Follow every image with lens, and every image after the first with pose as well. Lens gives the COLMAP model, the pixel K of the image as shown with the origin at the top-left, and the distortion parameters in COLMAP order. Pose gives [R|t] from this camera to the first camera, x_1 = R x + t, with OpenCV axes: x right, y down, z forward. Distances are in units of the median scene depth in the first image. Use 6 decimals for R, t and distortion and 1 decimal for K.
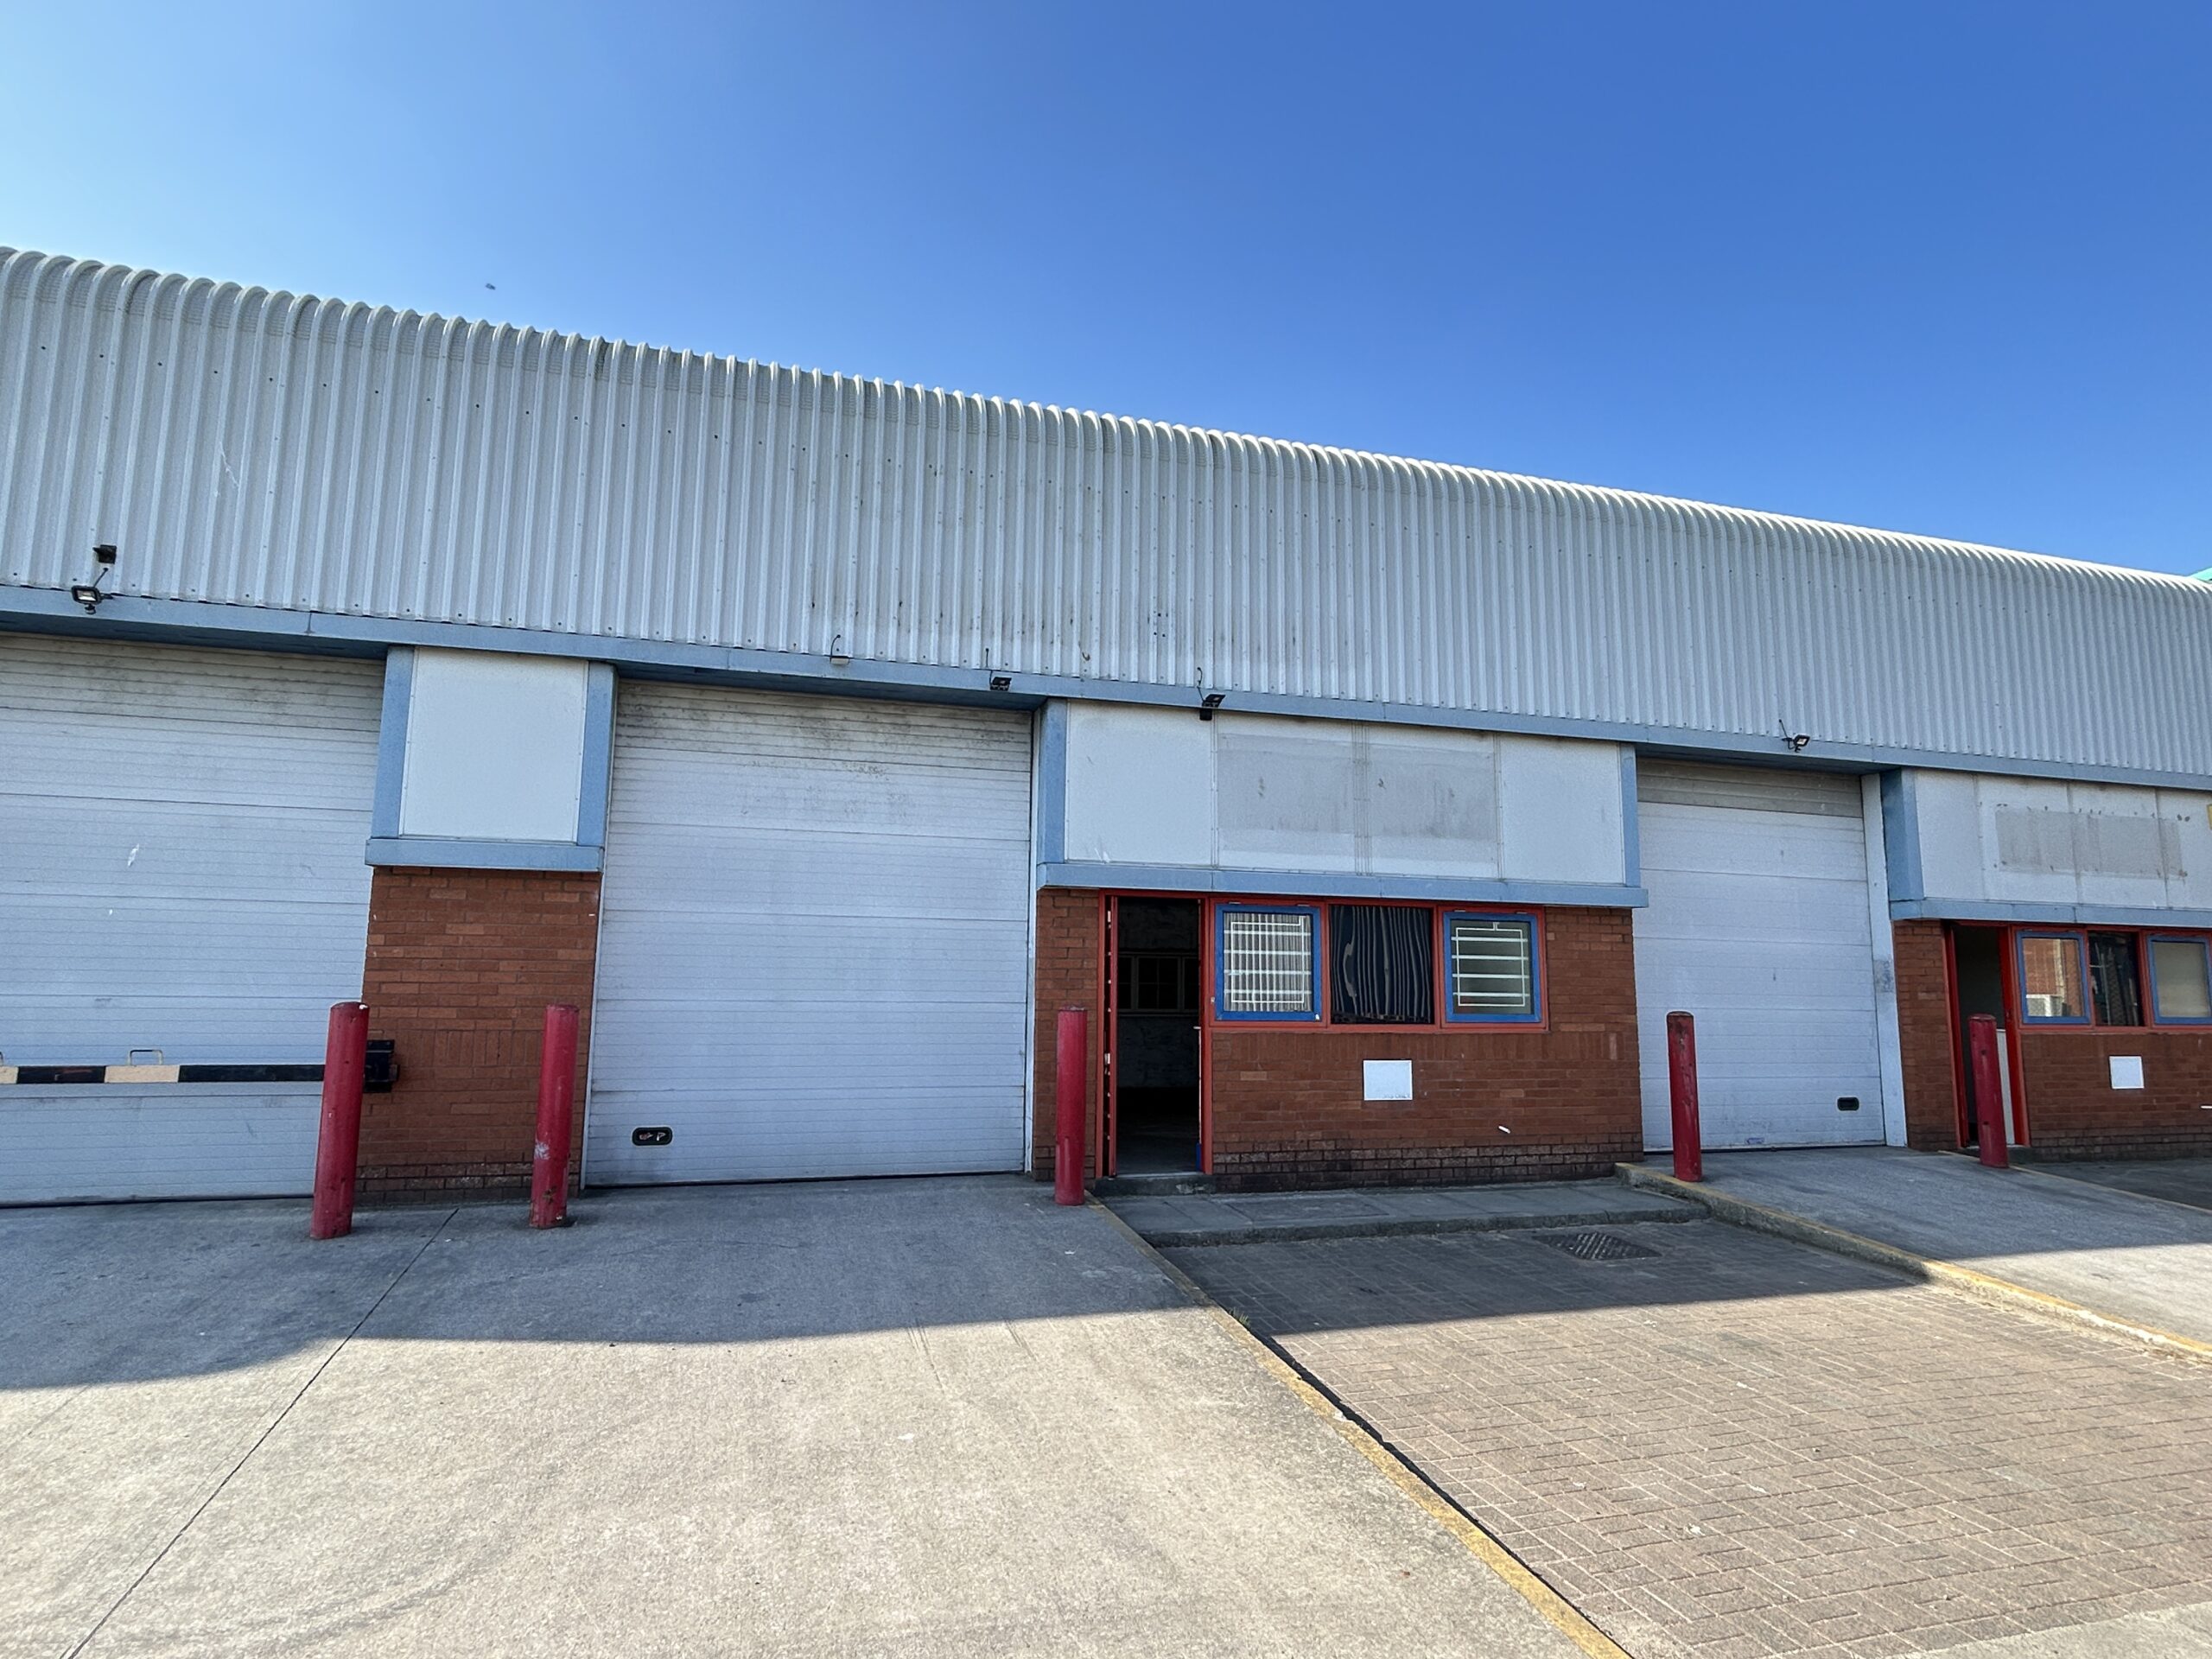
lens RADIAL K [[1321.5, 0, 1106.9], [0, 1321.5, 822.1], [0, 0, 1]] dist [-0.002284, -0.004379]
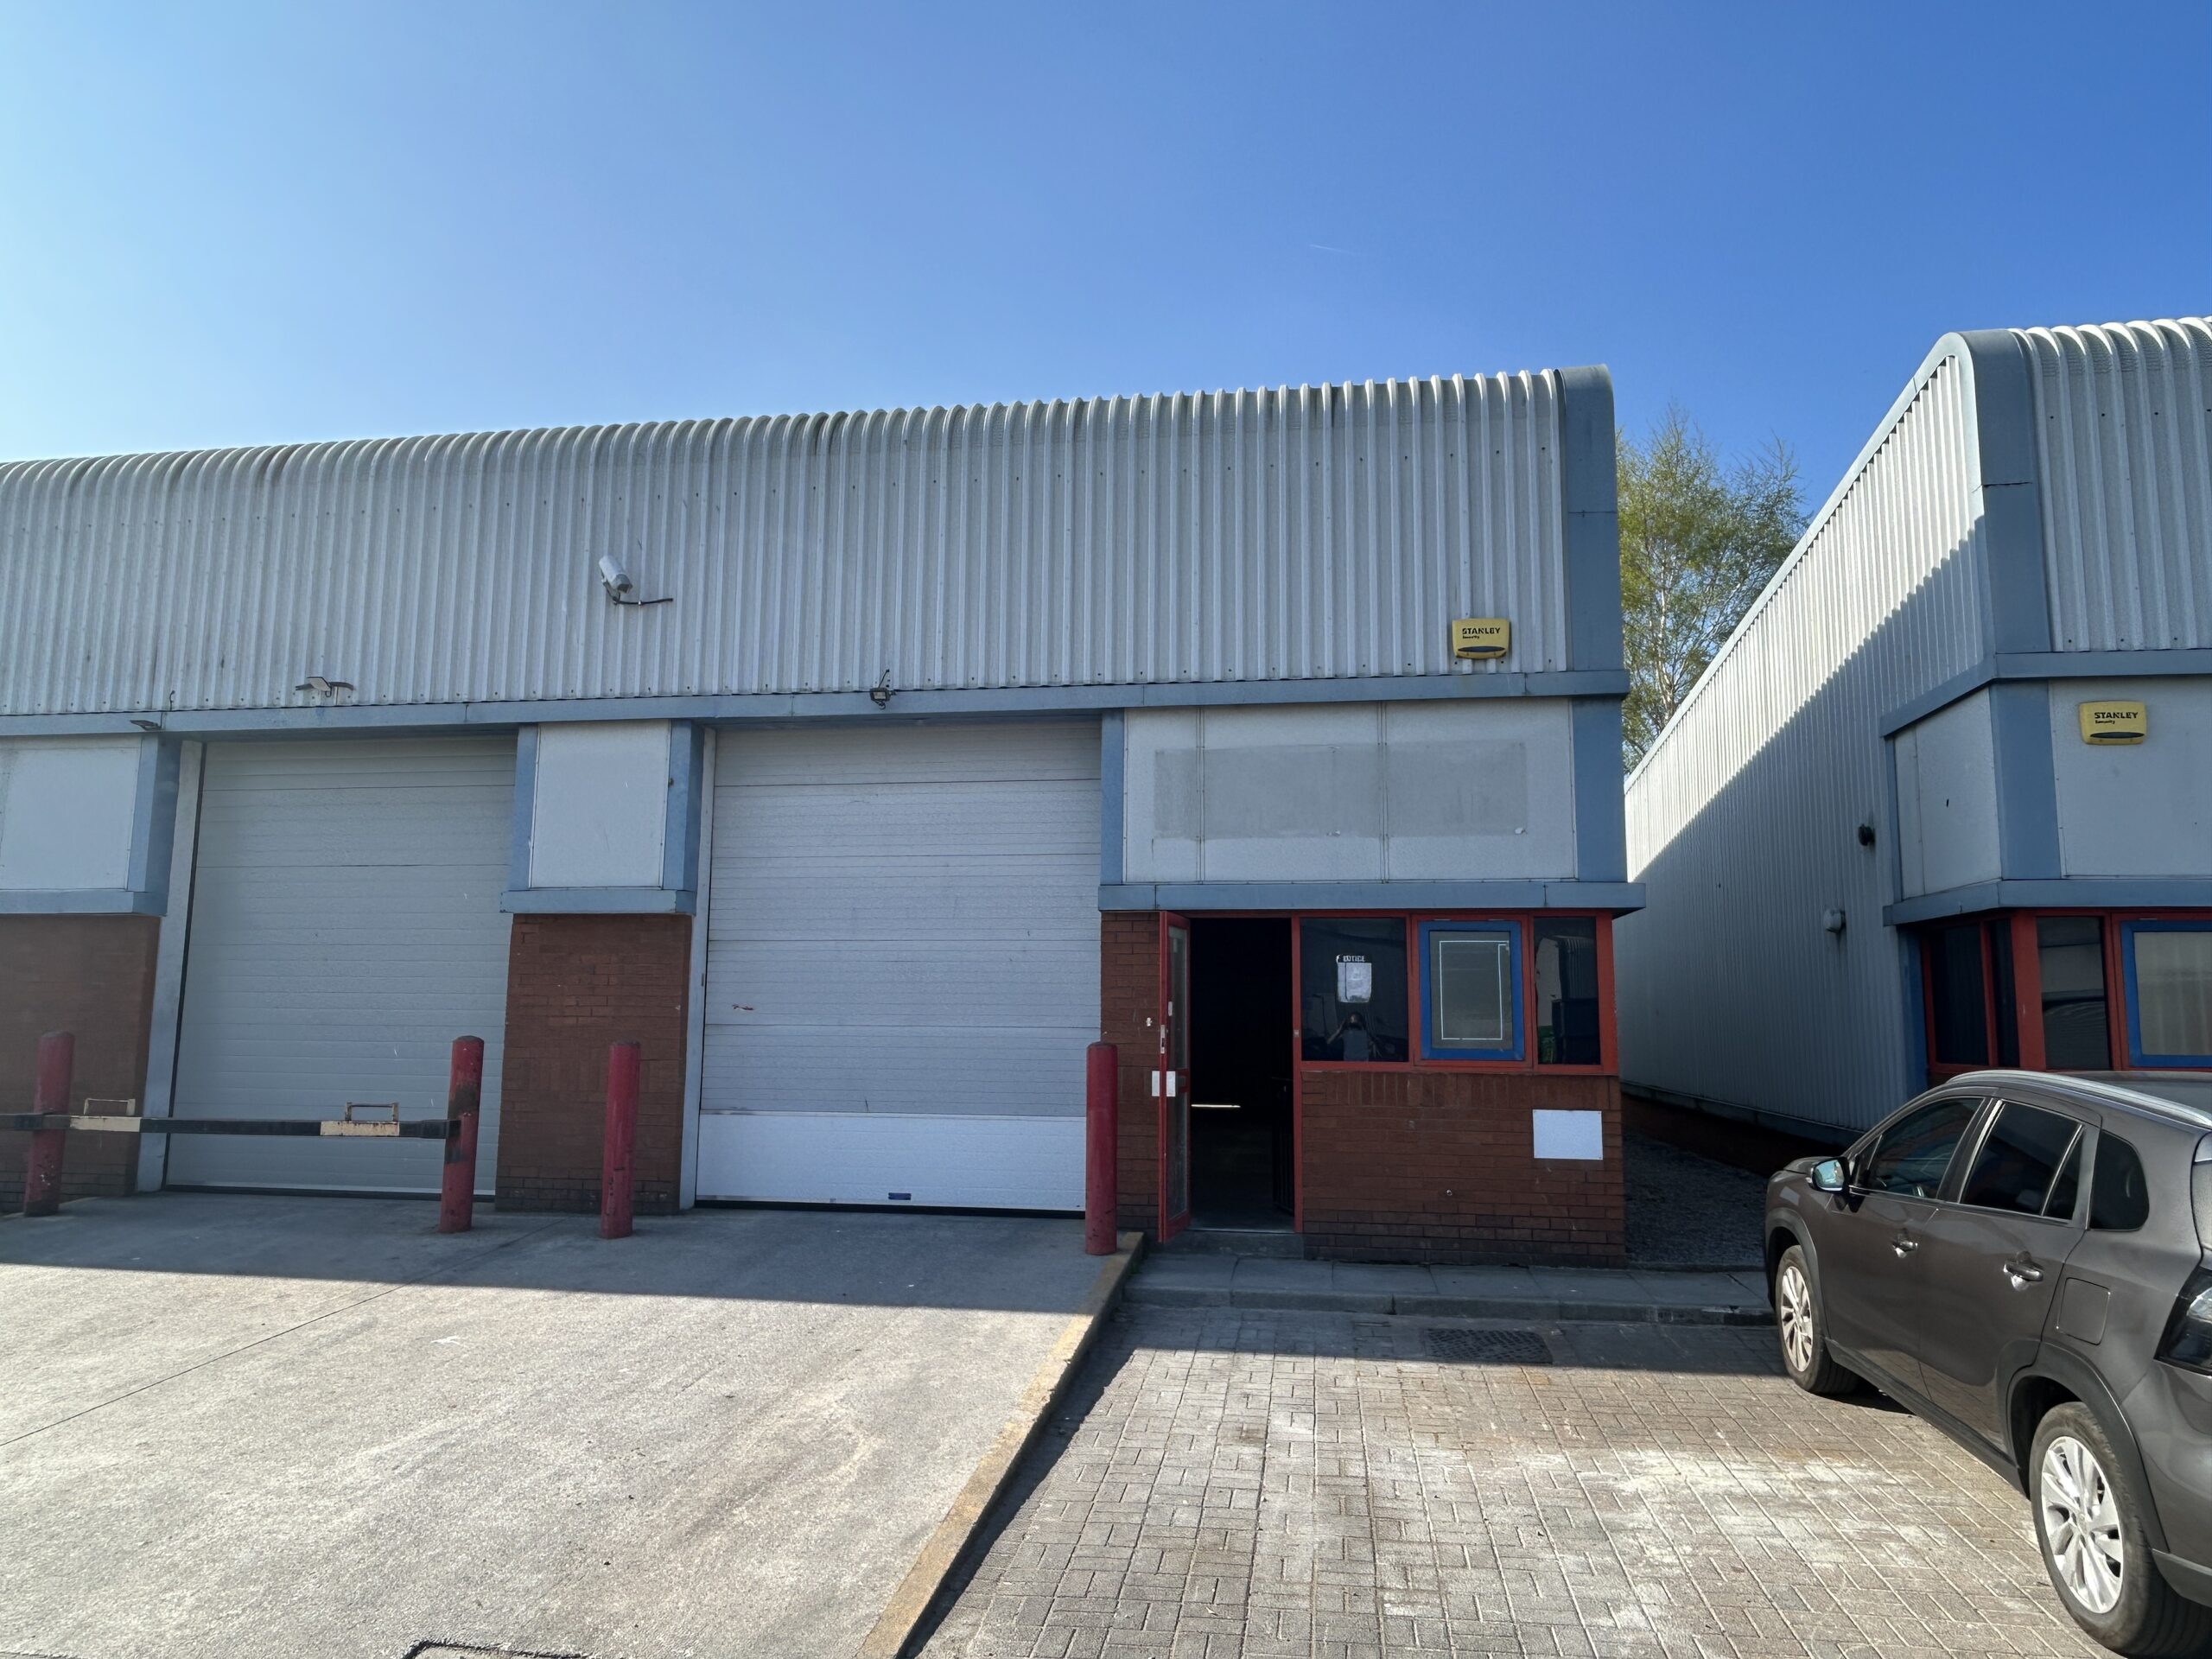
lens RADIAL K [[1384.5, 0, 1105.8], [0, 1384.5, 832.6], [0, 0, 1]] dist [0.008958, 0.001996]
pose [[0.889897, -0.063458, -0.451727, 0.396860], [0.057359, 0.997983, -0.027199, 0.020408], [0.452542, -0.001706, 0.891742, 0.127135]]
